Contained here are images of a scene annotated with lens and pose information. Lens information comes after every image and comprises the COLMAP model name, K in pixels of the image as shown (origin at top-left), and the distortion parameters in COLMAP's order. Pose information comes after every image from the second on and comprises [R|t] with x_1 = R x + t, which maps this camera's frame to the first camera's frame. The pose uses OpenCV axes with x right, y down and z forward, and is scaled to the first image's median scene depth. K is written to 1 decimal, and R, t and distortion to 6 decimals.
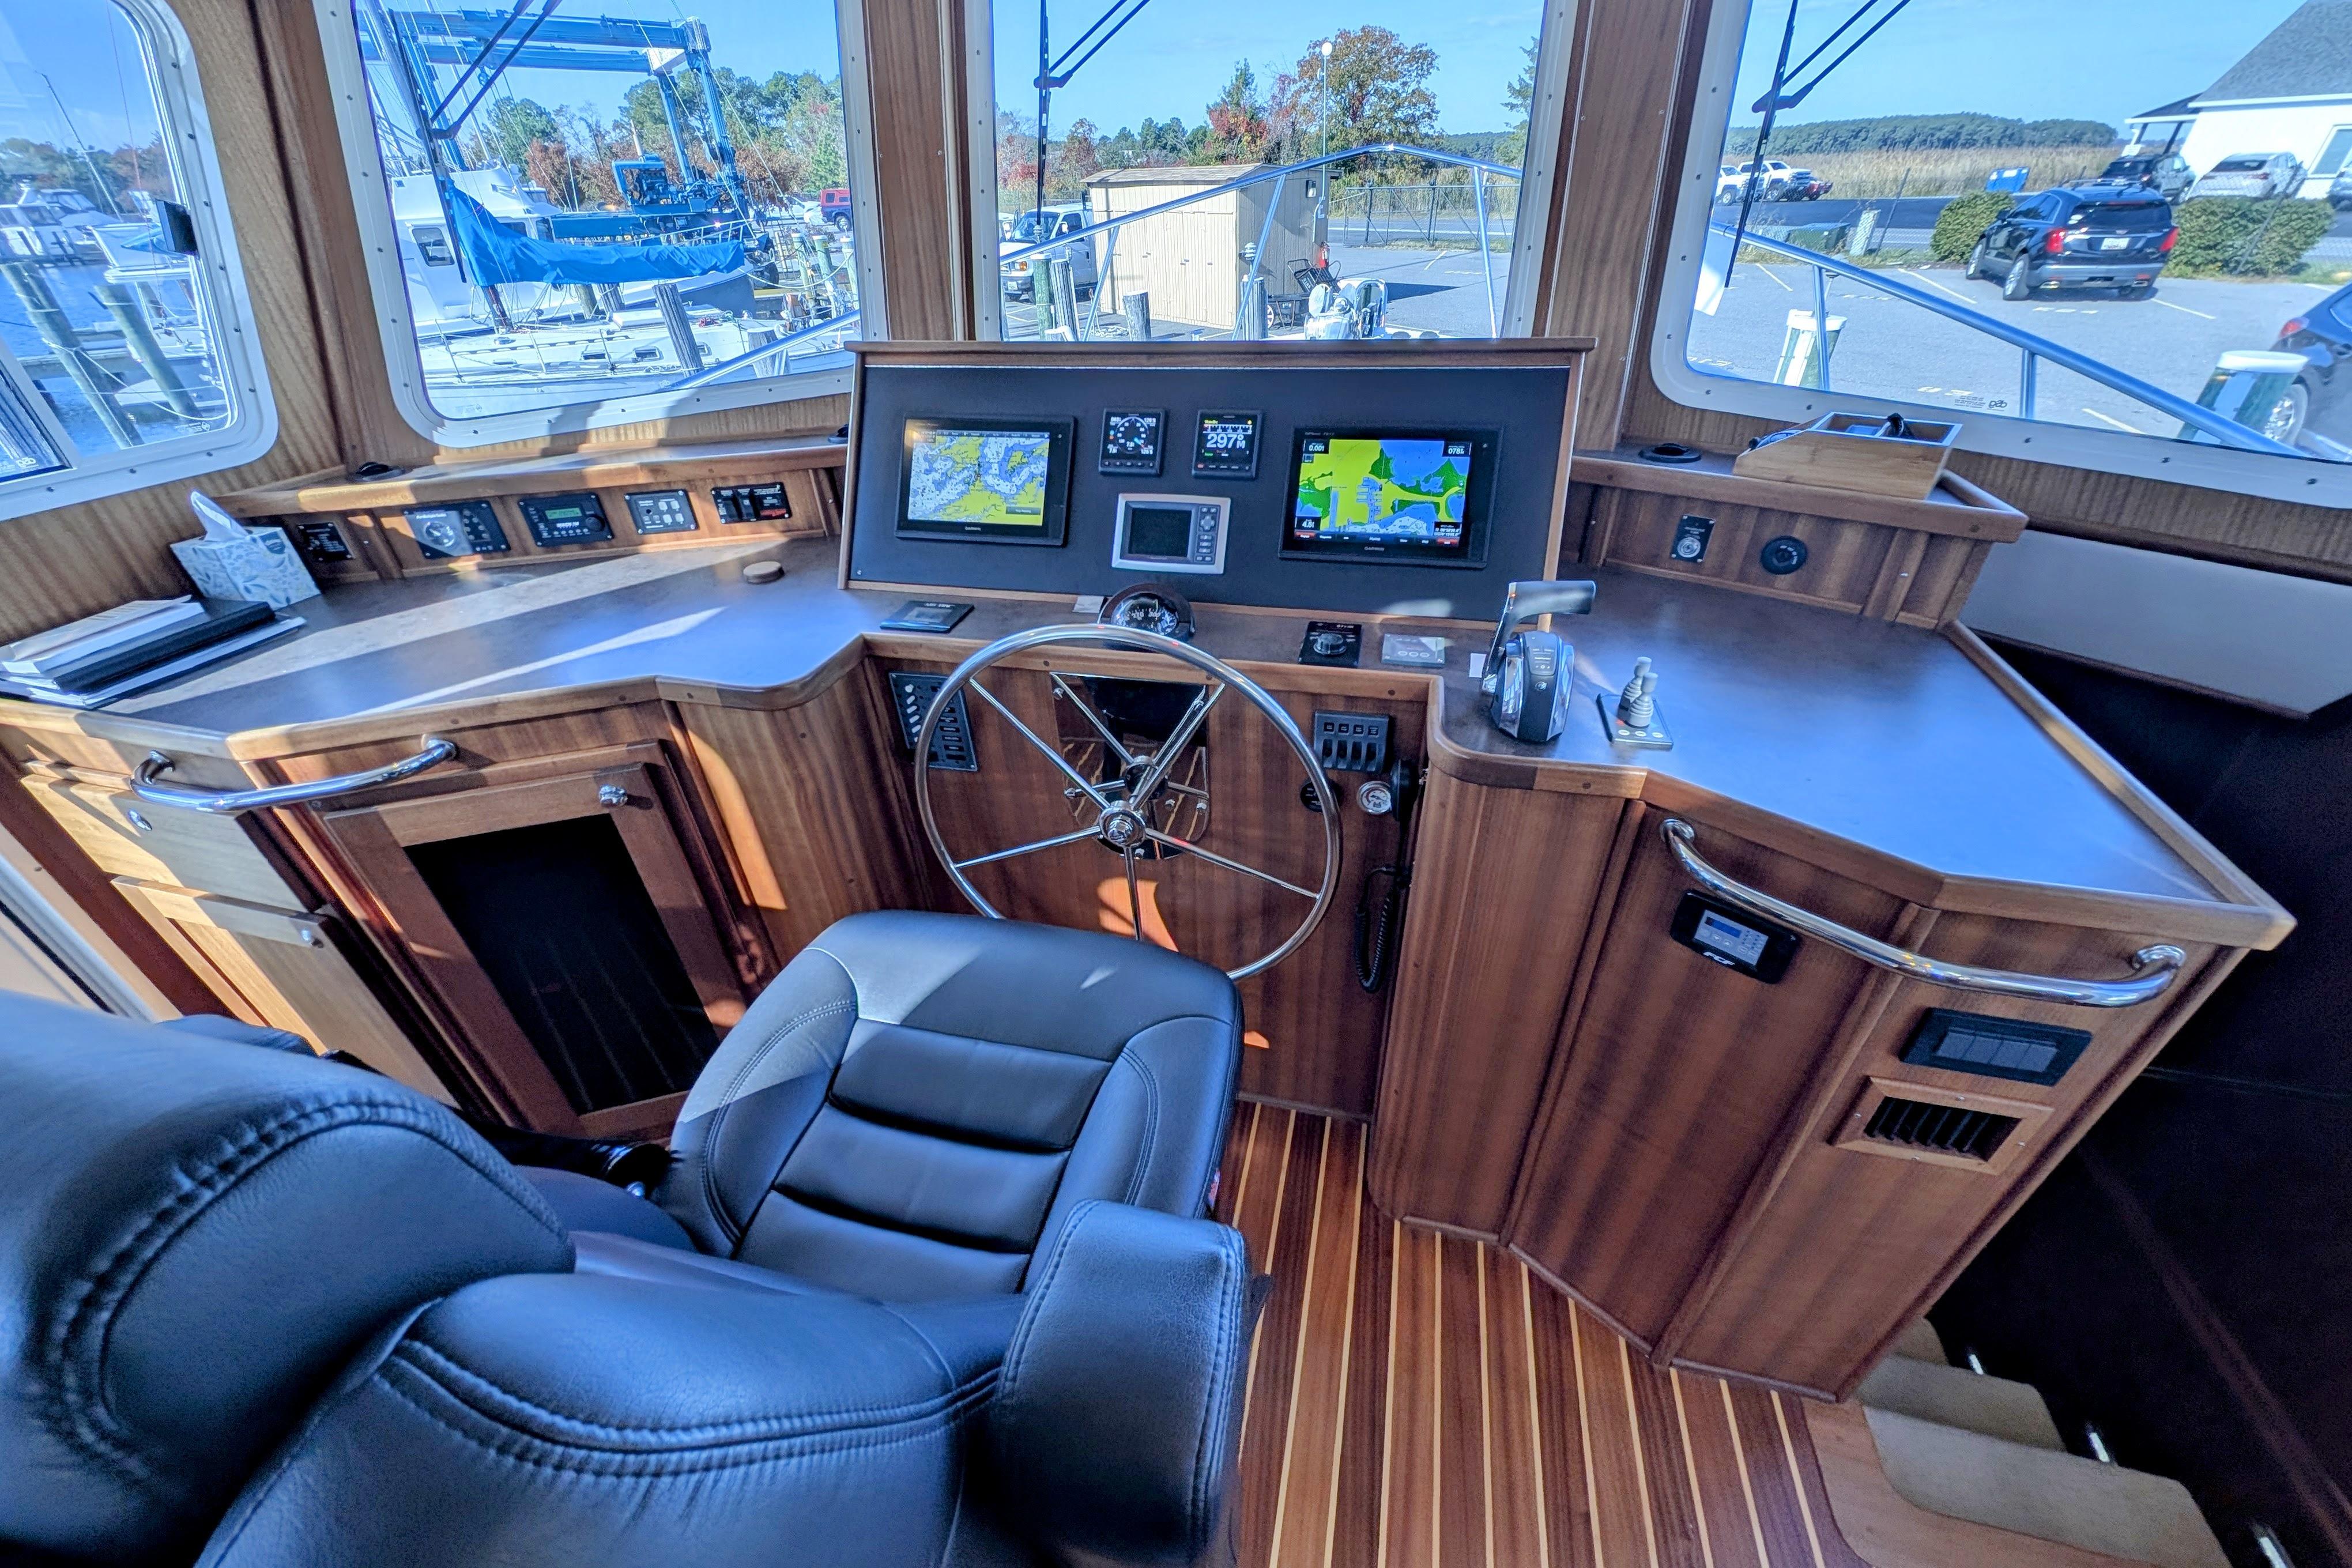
lens RADIAL K [[874.0, 0, 1189.4], [0, 874.0, 764.4], [0, 0, 1]] dist [0.003142, 0.000218]
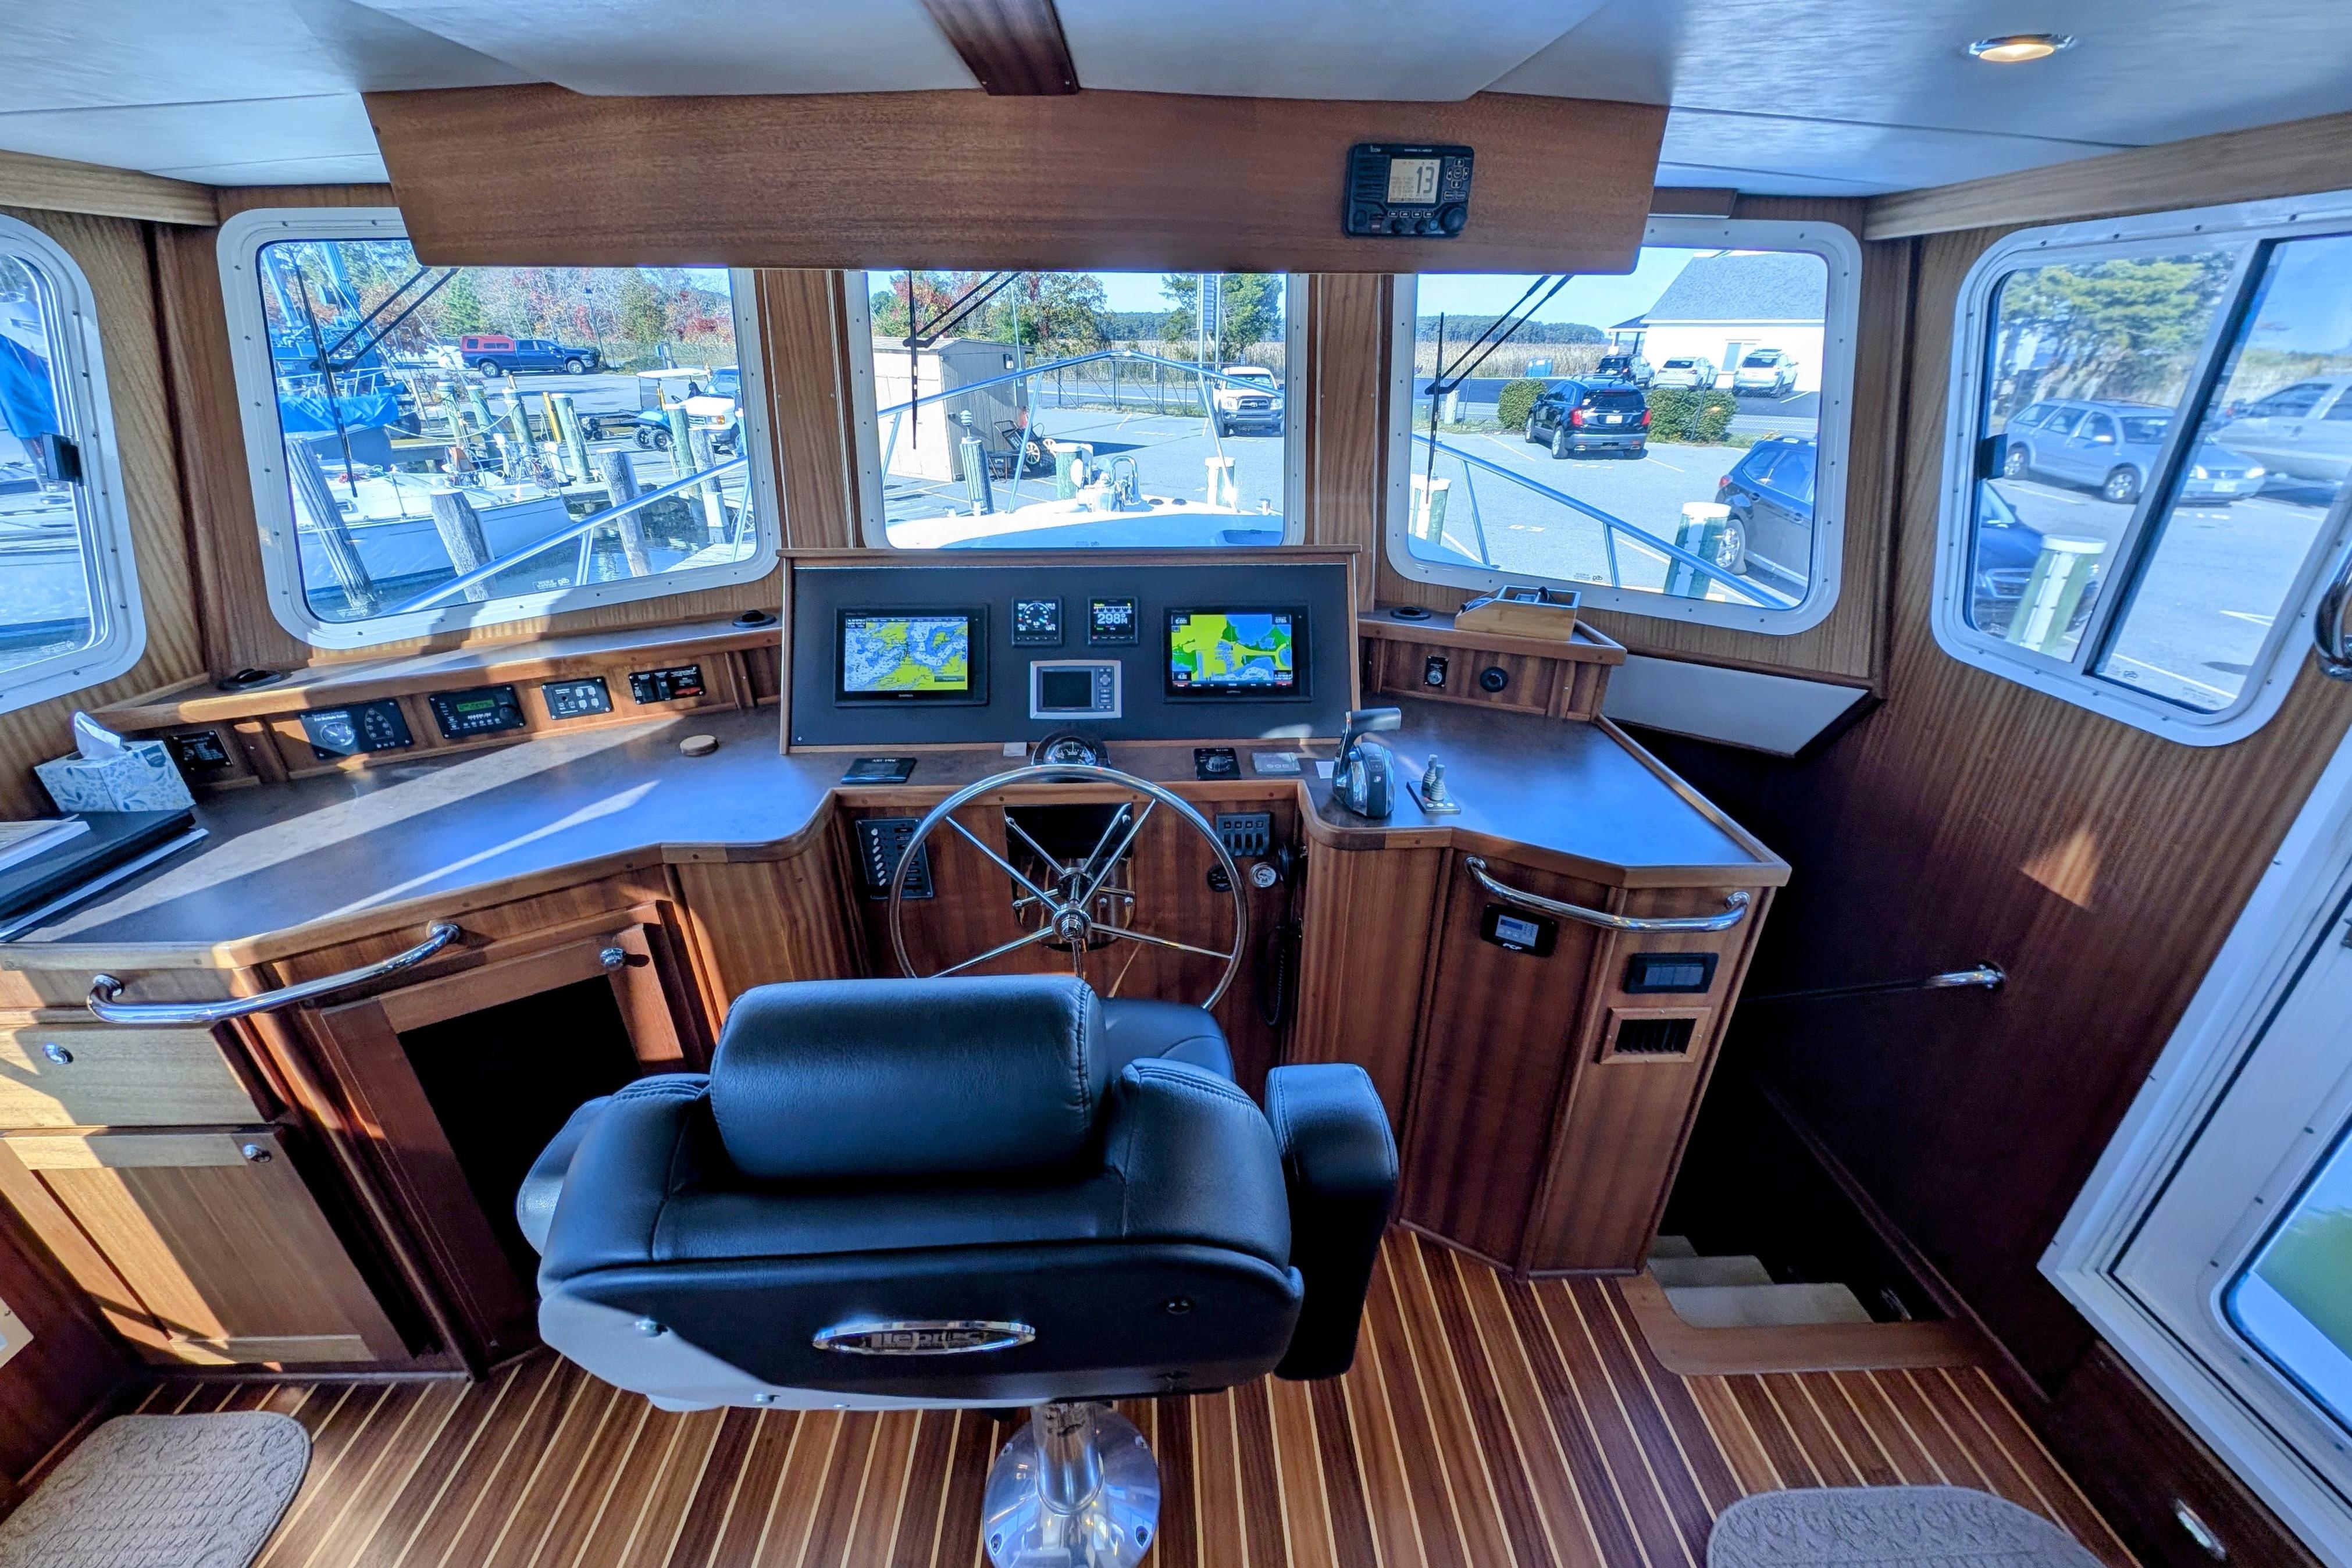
lens RADIAL K [[880.7, 0, 1162.7], [0, 880.7, 781.6], [0, 0, 1]] dist [-0.006451, -0.000369]
pose [[0.957602, -0.090967, 0.273356, -0.272418], [0.124903, 0.986120, -0.109393, 0.024716], [-0.259611, 0.138898, 0.955672, -0.248463]]
